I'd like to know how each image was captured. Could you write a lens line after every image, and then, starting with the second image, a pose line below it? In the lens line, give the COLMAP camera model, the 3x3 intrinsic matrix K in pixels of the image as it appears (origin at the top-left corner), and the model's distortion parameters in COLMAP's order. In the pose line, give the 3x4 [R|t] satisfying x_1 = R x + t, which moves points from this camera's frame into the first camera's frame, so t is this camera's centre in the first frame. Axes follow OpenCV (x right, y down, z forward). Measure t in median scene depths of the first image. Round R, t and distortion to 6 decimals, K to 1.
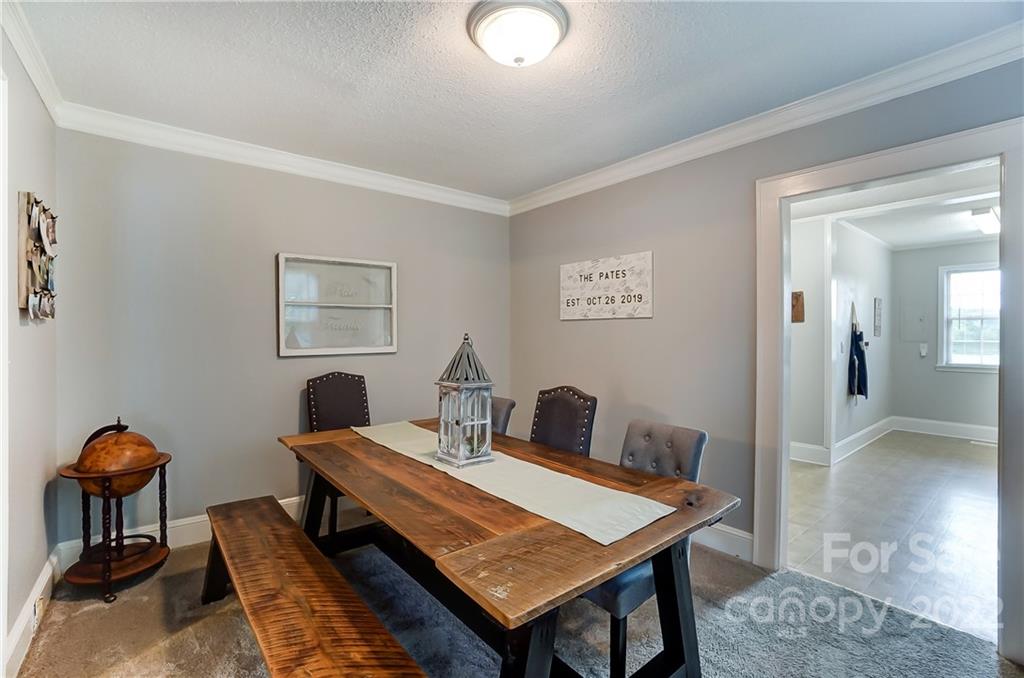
lens RADIAL K [[467.5, 0, 507.3], [0, 467.5, 337.1], [0, 0, 1]] dist [-0.070405, 0.030613]
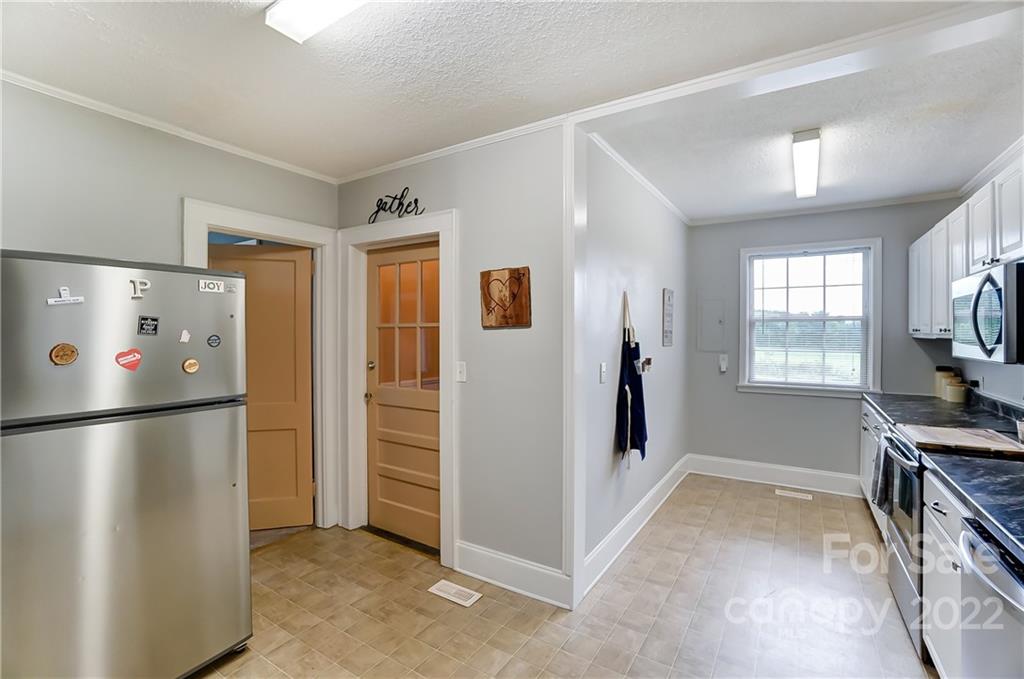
lens RADIAL K [[467.5, 0, 507.3], [0, 467.5, 337.6], [0, 0, 1]] dist [-0.070405, 0.030613]
pose [[0.952020, -0.003210, 0.306020, 0.433544], [-0.000830, 0.999914, 0.013072, -0.026245], [-0.306036, -0.012699, 0.951935, 0.473462]]
